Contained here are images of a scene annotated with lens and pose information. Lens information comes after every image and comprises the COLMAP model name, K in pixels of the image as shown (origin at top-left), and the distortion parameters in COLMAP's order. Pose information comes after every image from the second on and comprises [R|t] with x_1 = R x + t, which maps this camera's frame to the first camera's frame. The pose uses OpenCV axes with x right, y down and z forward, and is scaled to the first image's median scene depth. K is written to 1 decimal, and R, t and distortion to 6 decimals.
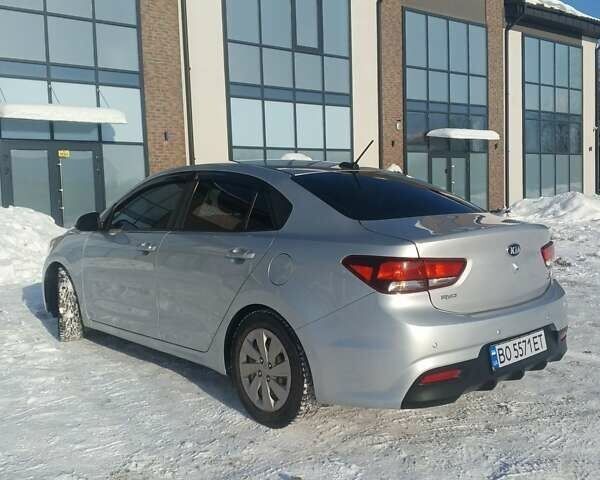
lens RADIAL K [[624.1, 0, 300.0], [0, 624.1, 240.0], [0, 0, 1]] dist [0.183559, -0.437143]
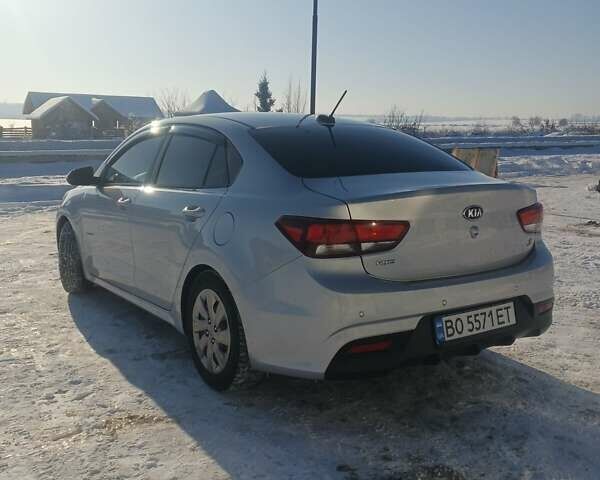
lens RADIAL K [[624.1, 0, 300.0], [0, 624.1, 240.0], [0, 0, 1]] dist [0.183559, -0.437143]
pose [[0.989780, 0.030698, -0.139258, 0.218129], [-0.020528, 0.997055, 0.073885, -0.007524], [0.141116, -0.070271, 0.987496, 0.074960]]
